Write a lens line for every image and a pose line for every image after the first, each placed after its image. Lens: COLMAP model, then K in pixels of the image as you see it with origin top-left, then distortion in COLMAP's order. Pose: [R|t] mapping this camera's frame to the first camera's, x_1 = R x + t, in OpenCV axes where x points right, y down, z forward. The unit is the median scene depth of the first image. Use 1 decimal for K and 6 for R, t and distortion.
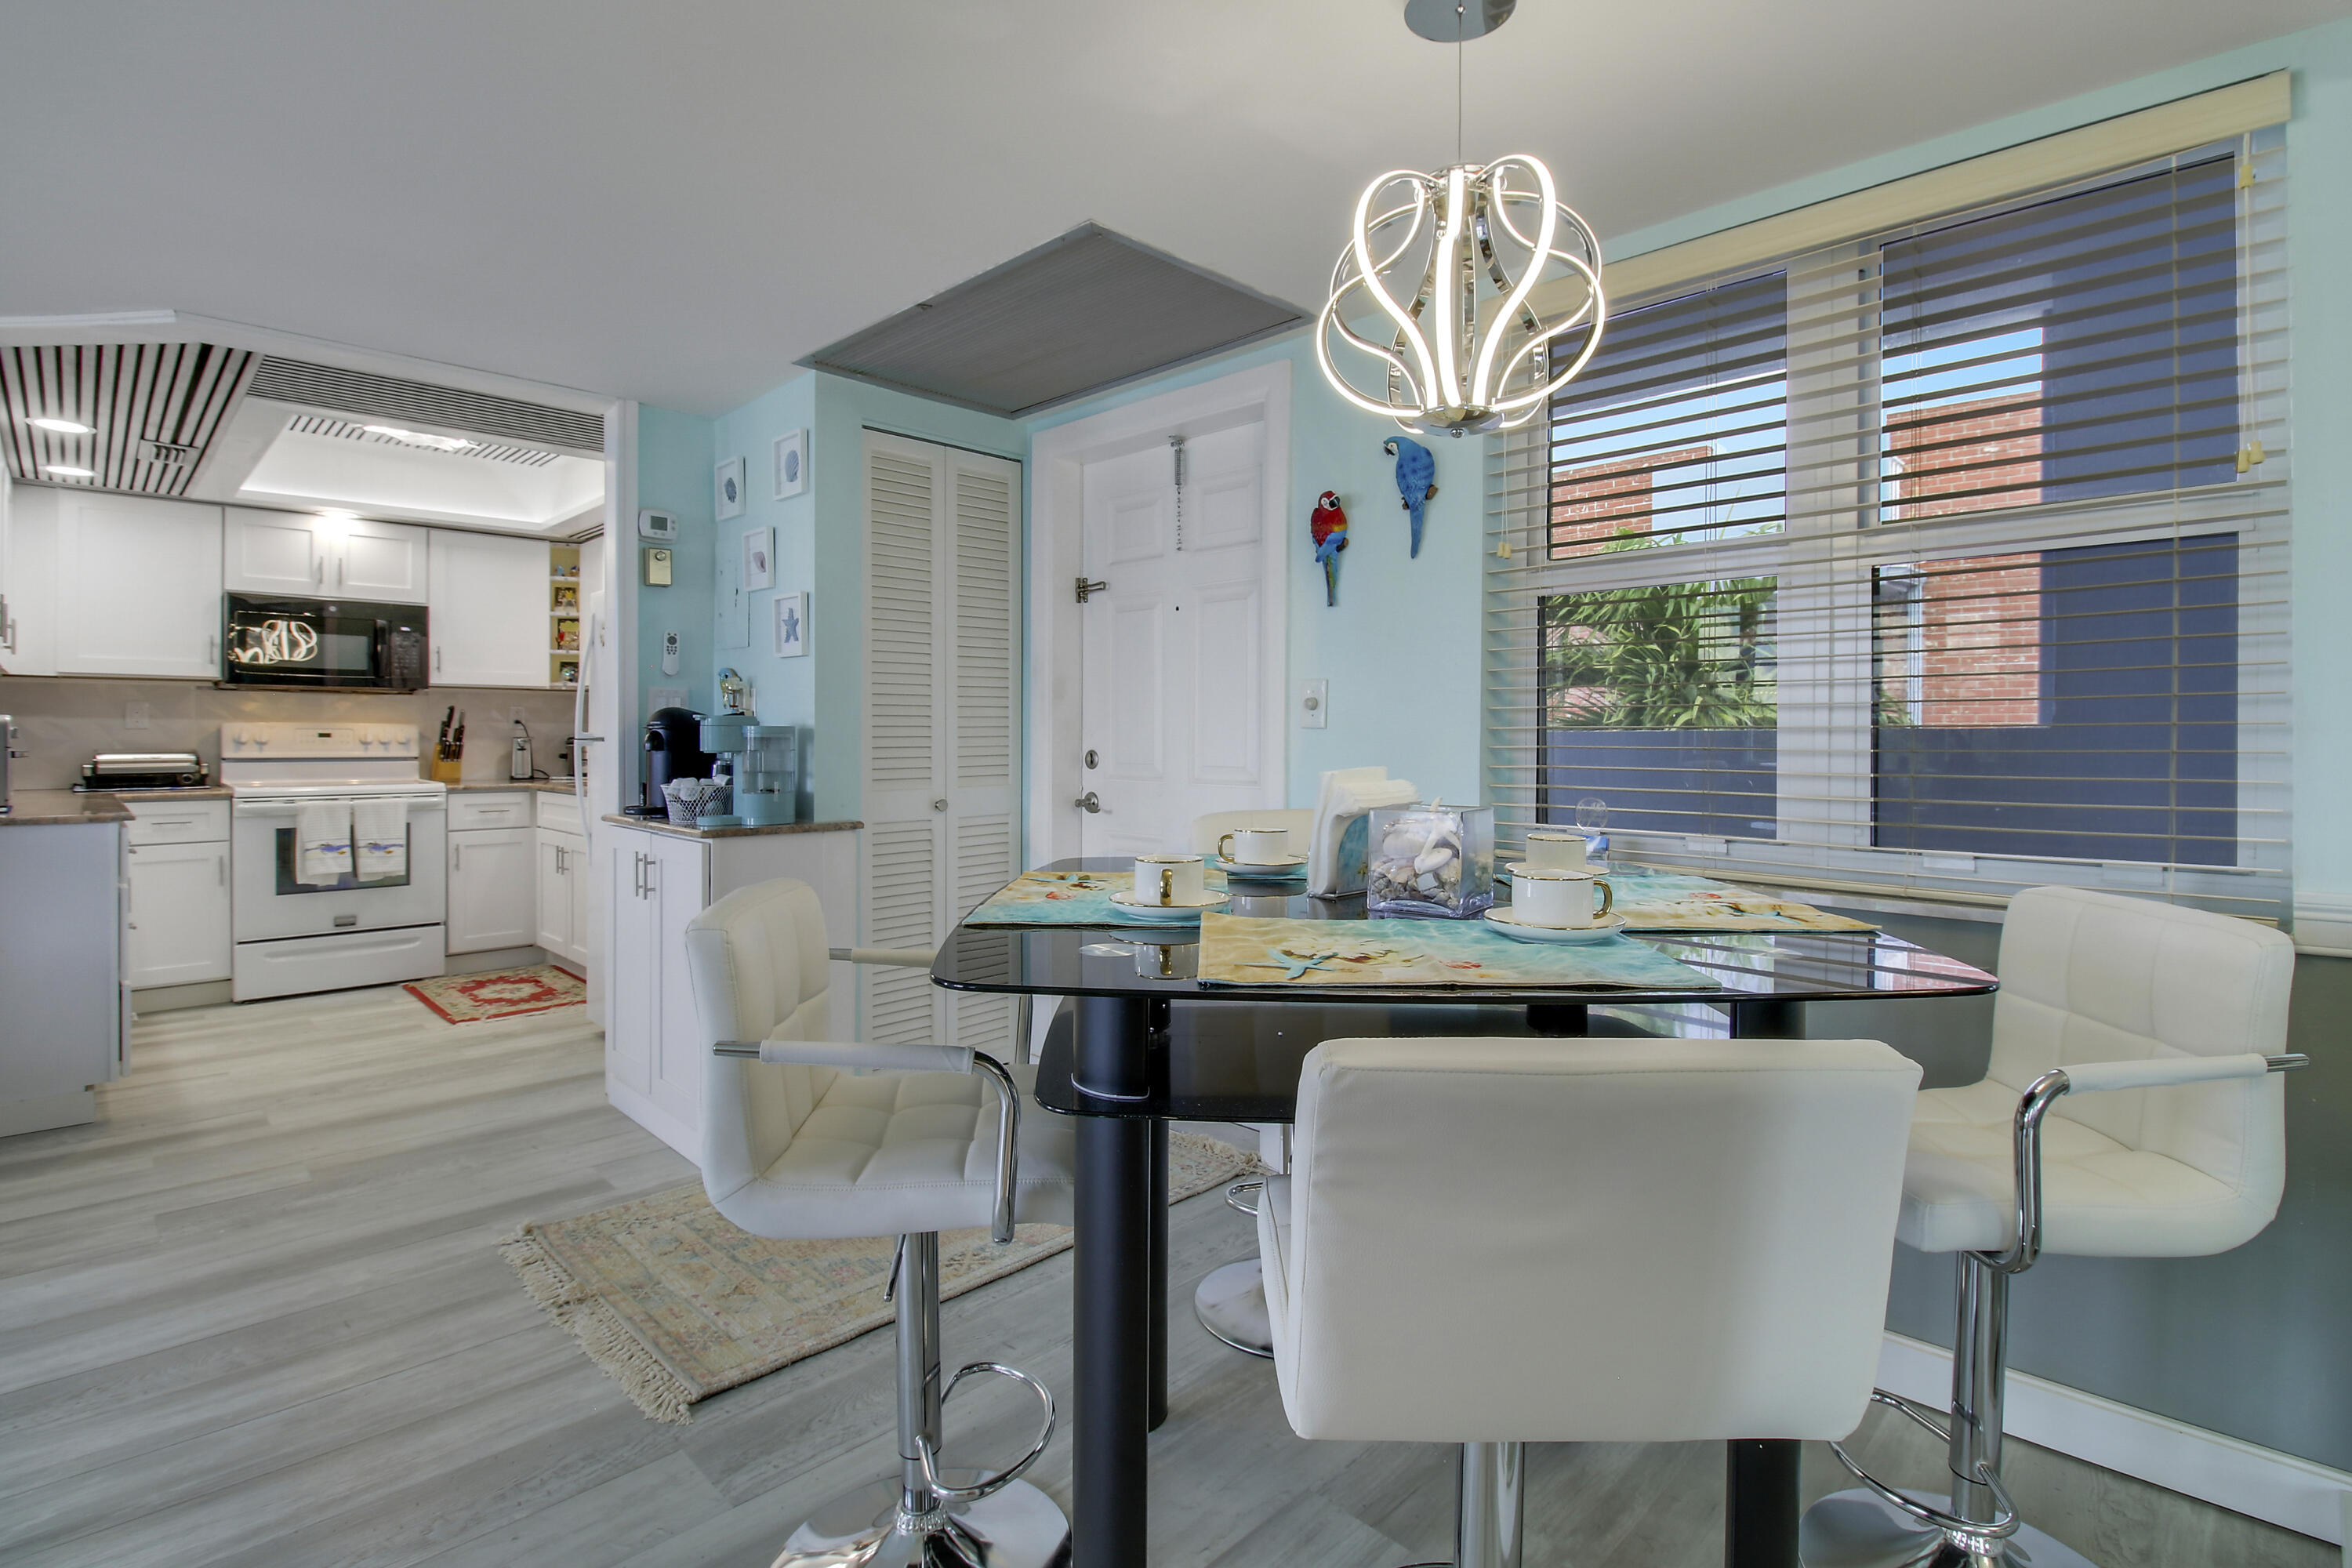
lens RADIAL K [[1143.3, 0, 1238.2], [0, 1143.3, 735.8], [0, 0, 1]] dist [-0.023761, -0.000576]
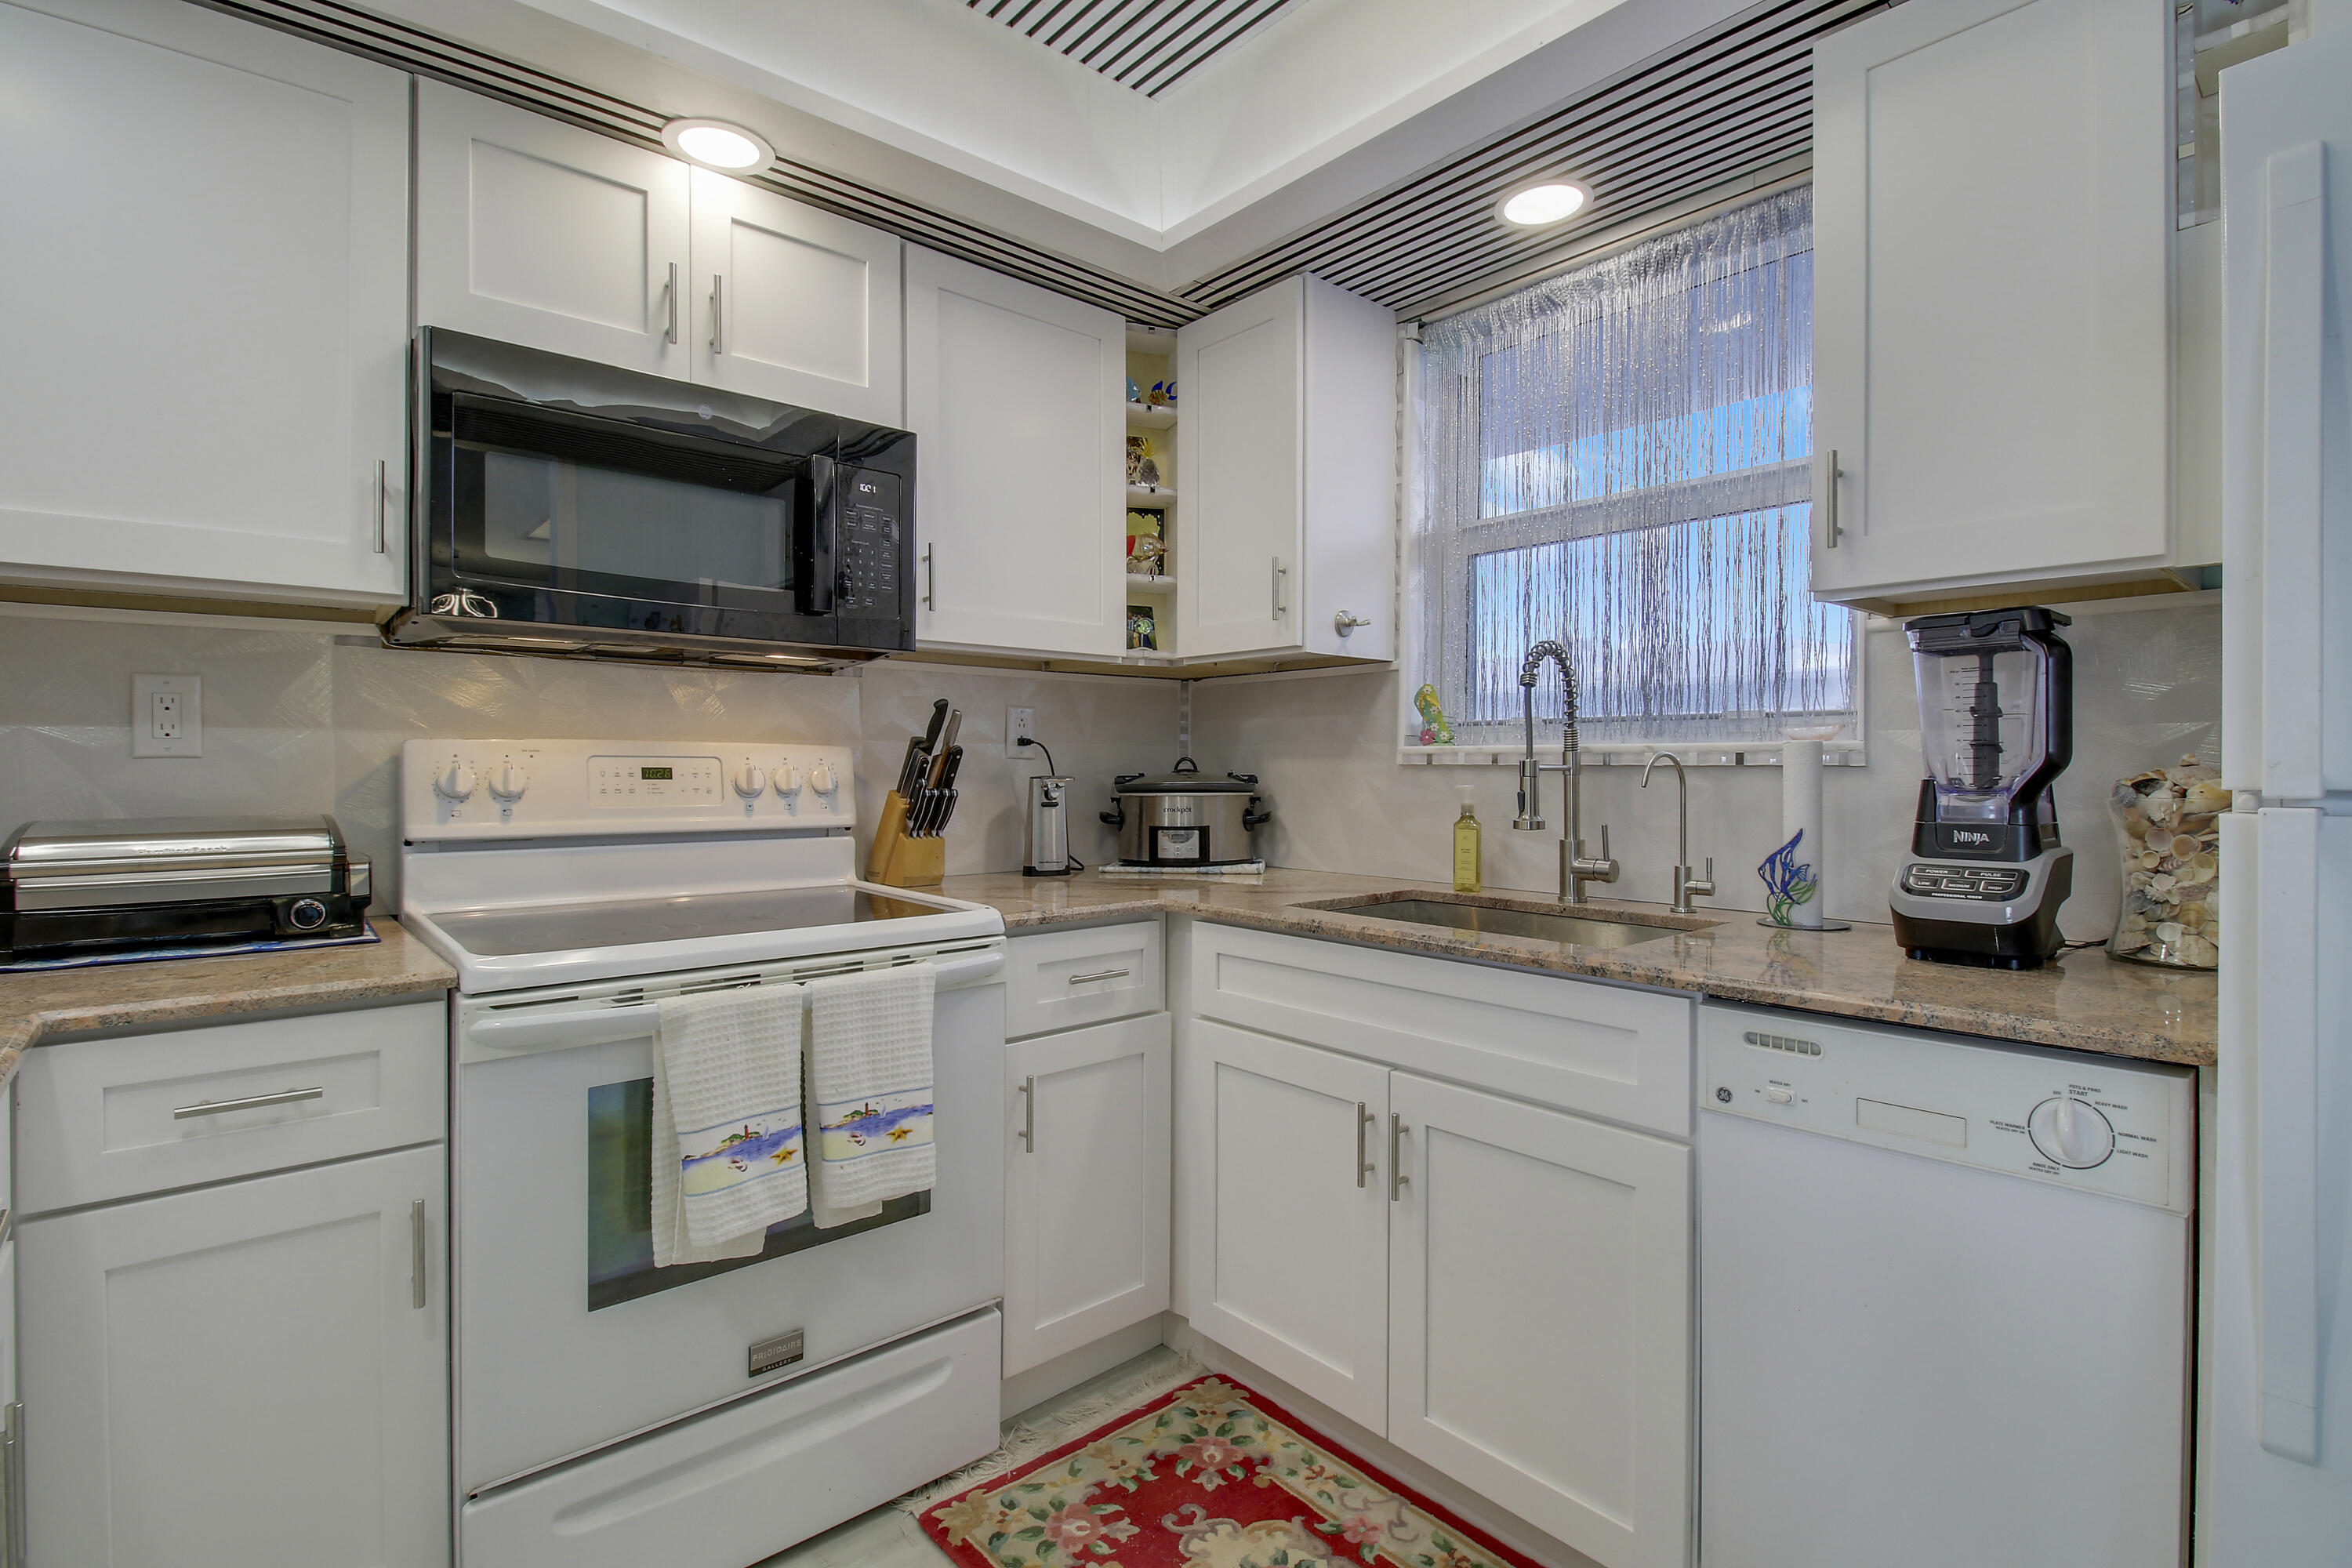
lens RADIAL K [[1104.9, 0, 1177.1], [0, 1104.9, 772.5], [0, 0, 1]] dist [0.009529, -0.016881]
pose [[0.995001, -0.000085, -0.099868, -0.640552], [0.000414, 0.999995, 0.003272, -0.002108], [0.099867, -0.003297, 0.994995, 0.689624]]
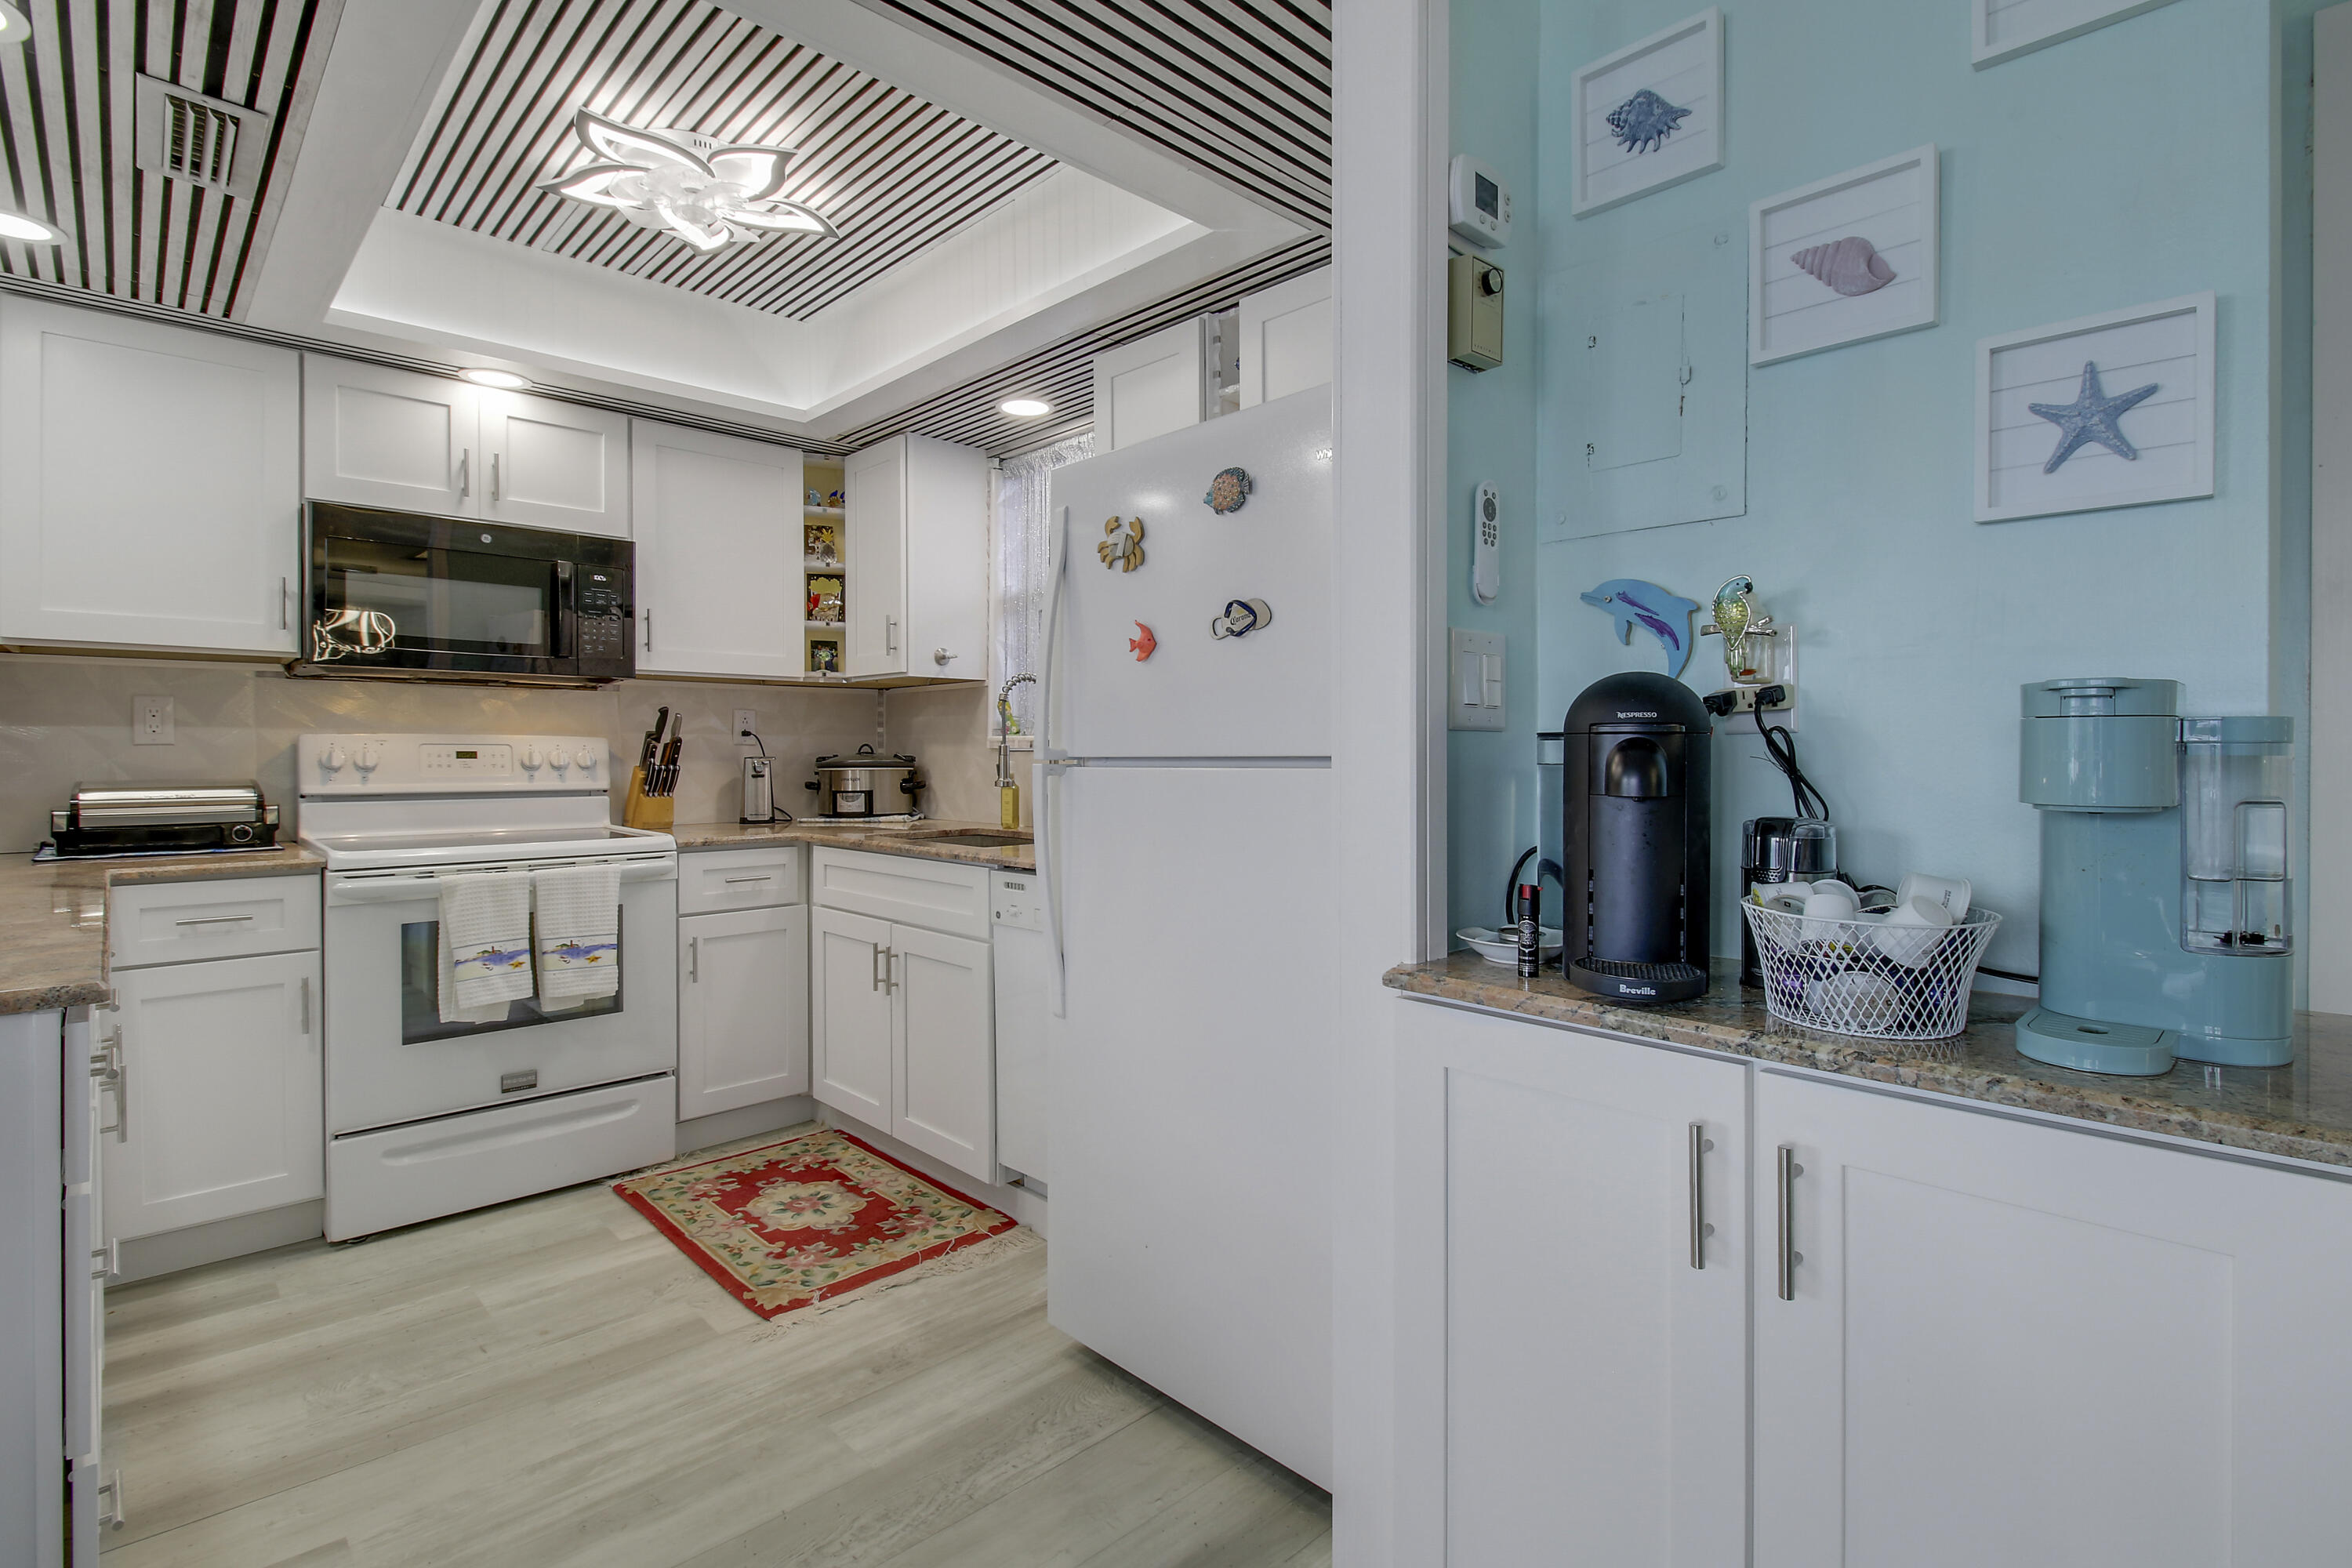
lens RADIAL K [[1095.1, 0, 1196.4], [0, 1095.1, 758.6], [0, 0, 1]] dist [0.007065, -0.016696]
pose [[0.999412, -0.003135, -0.034150, -0.427928], [0.003282, 0.999986, 0.004256, 0.000337], [0.034136, -0.004365, 0.999408, 0.455420]]
